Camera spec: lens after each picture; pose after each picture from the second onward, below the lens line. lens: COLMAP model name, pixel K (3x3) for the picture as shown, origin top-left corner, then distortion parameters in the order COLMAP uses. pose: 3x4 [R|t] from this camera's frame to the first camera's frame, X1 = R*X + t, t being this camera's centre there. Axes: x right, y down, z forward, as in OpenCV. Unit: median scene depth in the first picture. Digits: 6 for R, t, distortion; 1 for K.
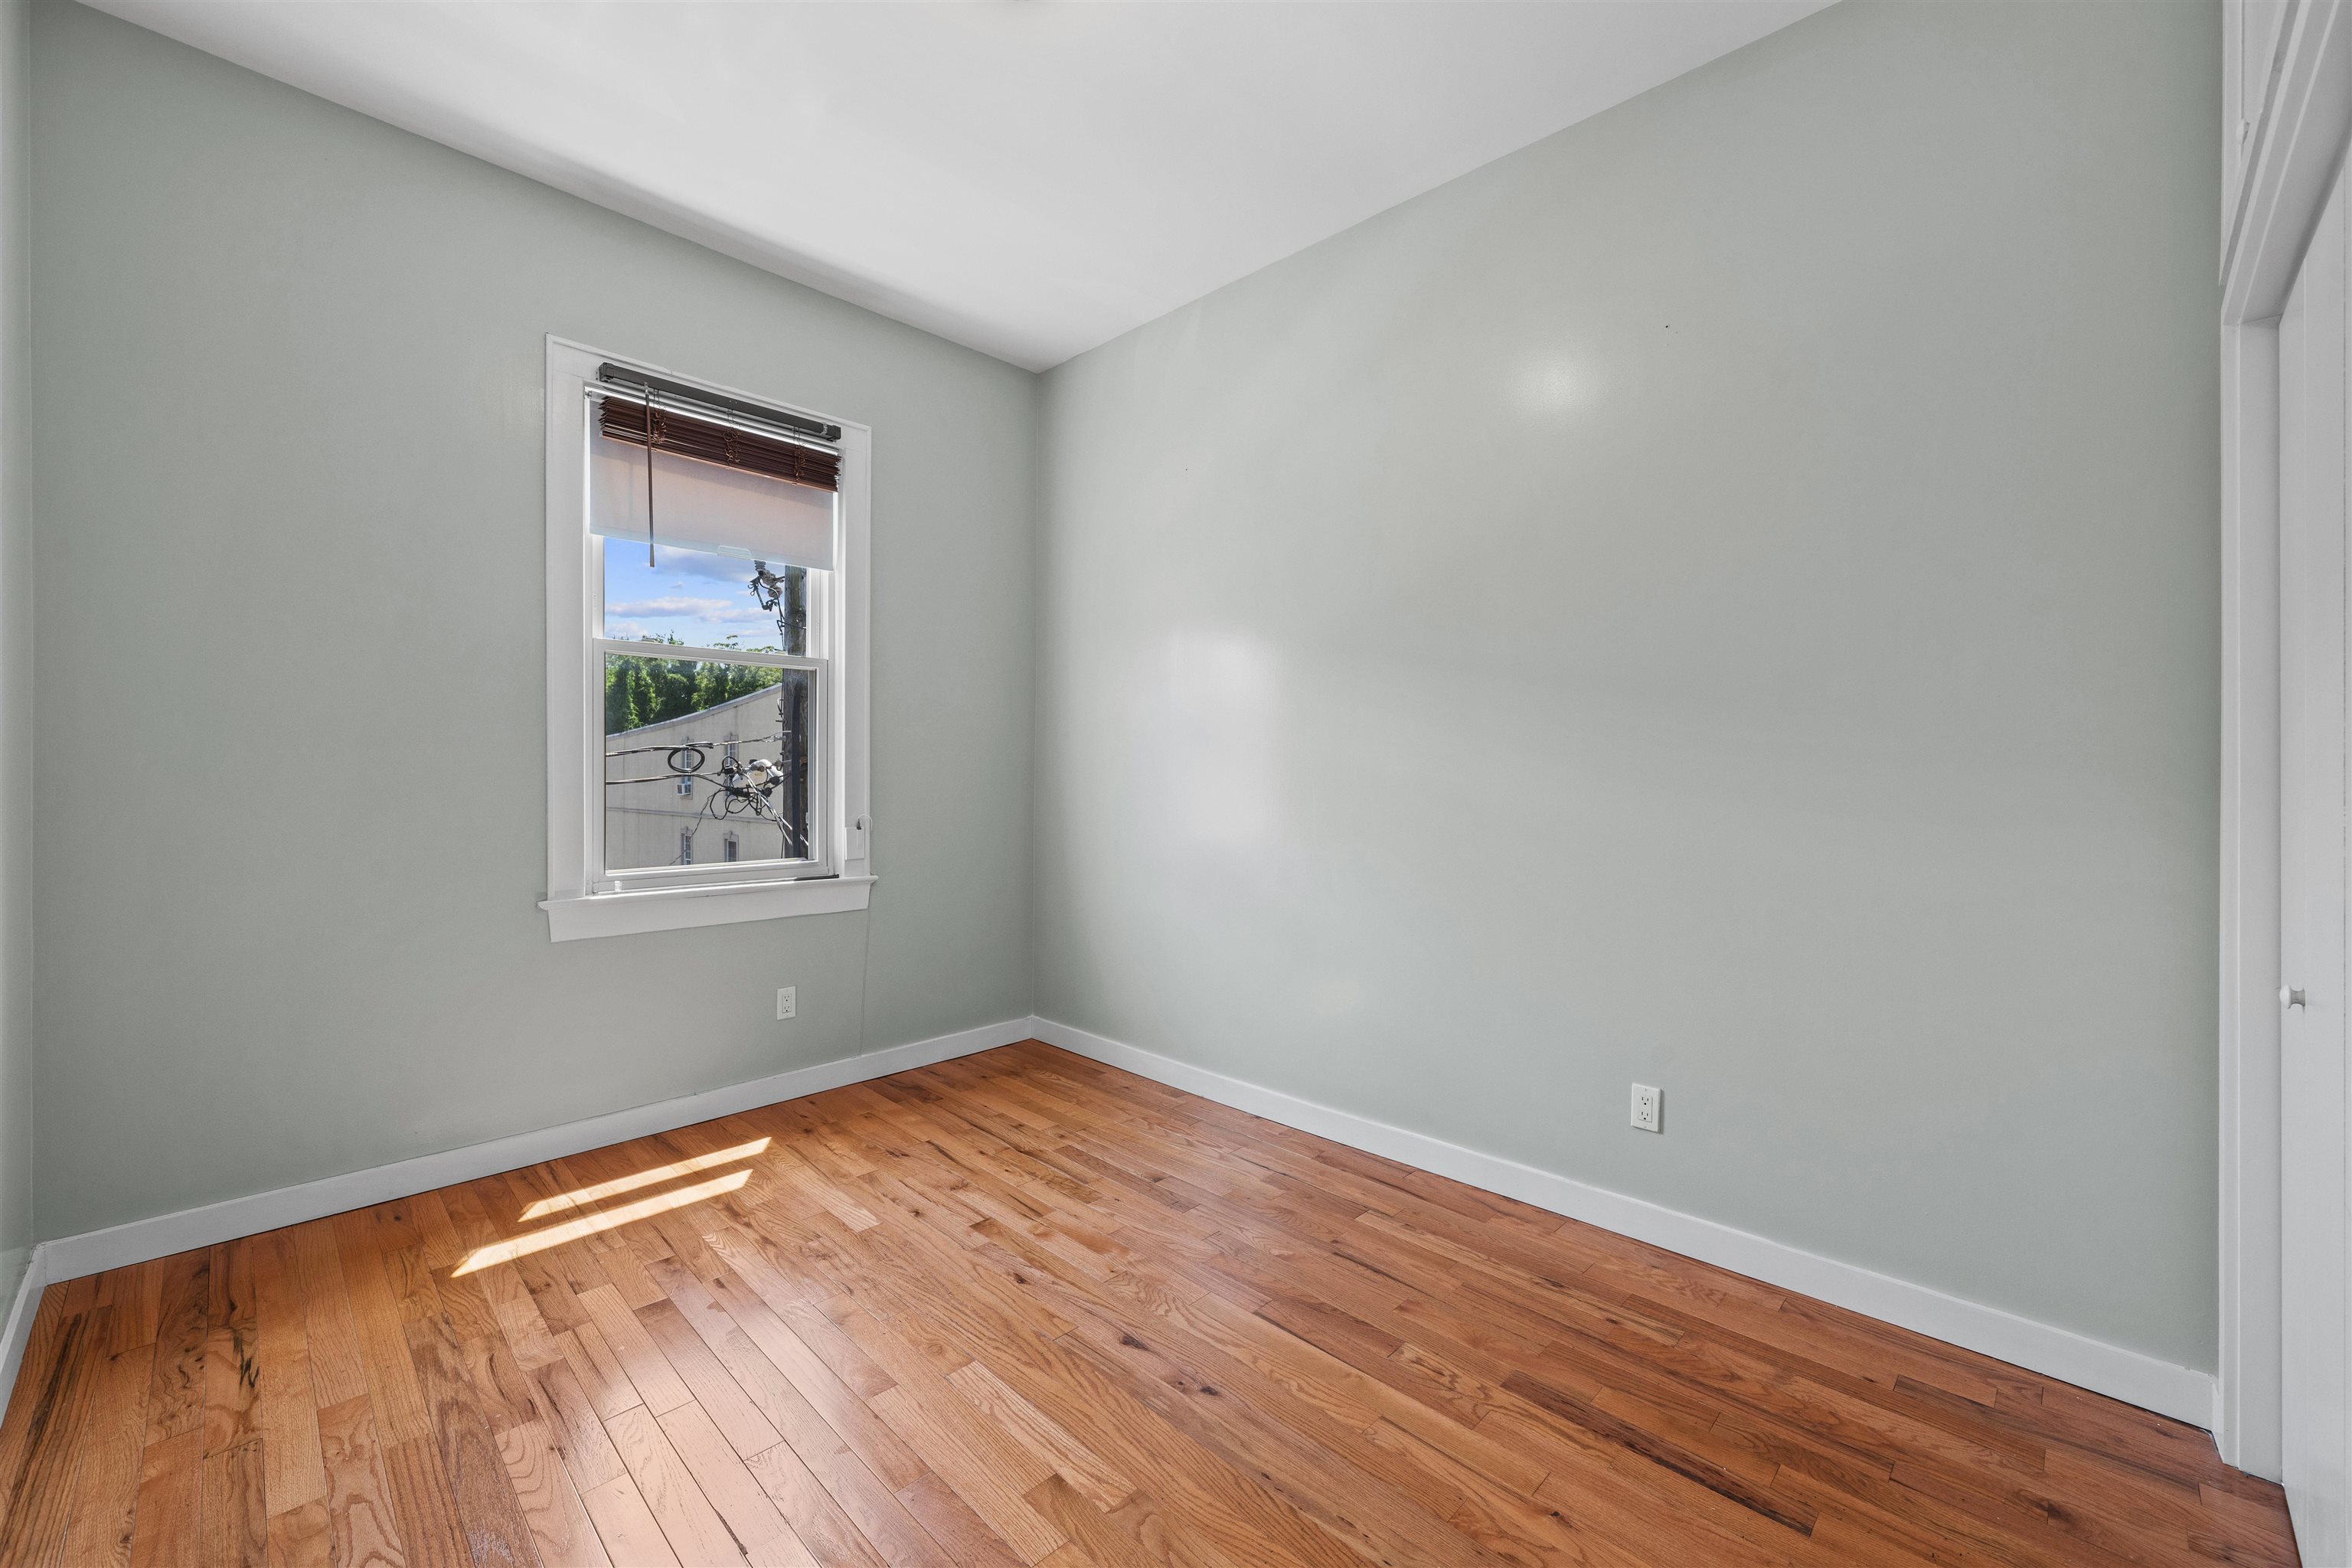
lens RADIAL K [[927.4, 0, 1173.1], [0, 927.4, 782.4], [0, 0, 1]] dist [0.000443, -0.000167]
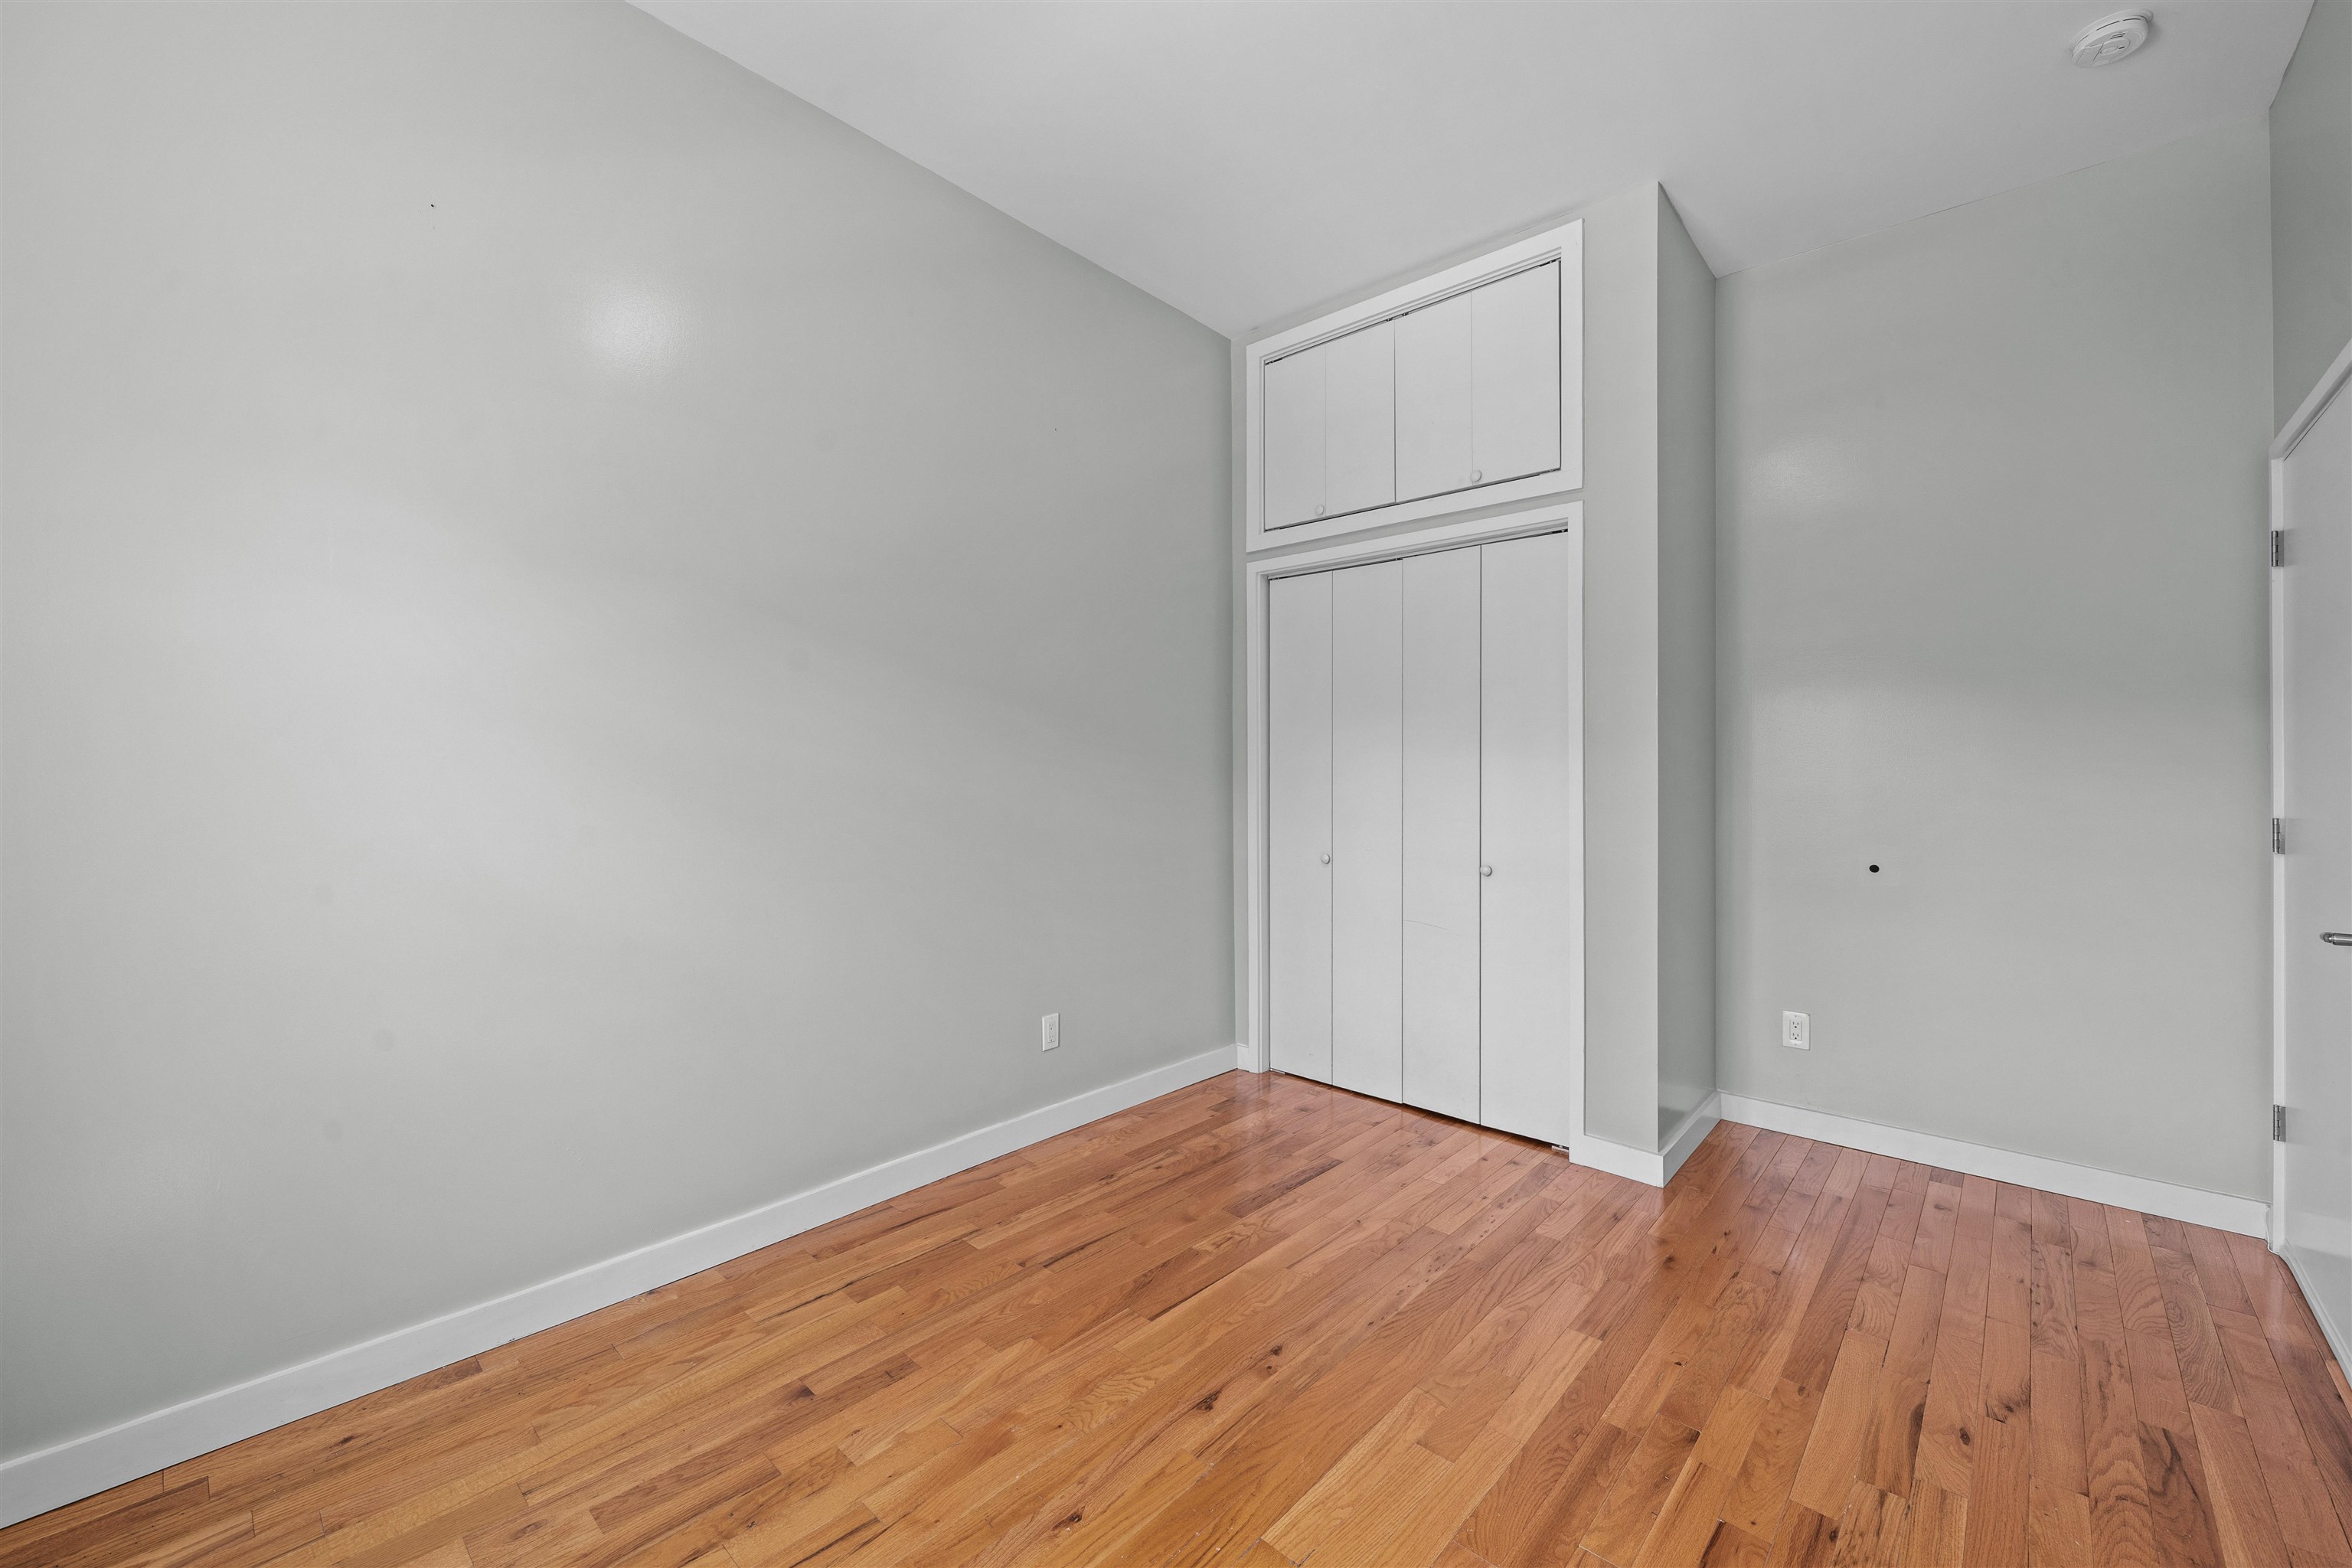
lens RADIAL K [[927.4, 0, 1178.5], [0, 927.4, 773.3], [0, 0, 1]] dist [0.000443, -0.000167]
pose [[-0.025979, -0.009012, 0.999622, -0.806515], [0.007497, 0.999929, 0.009209, -0.016227], [-0.999634, 0.007734, -0.025909, 0.895890]]
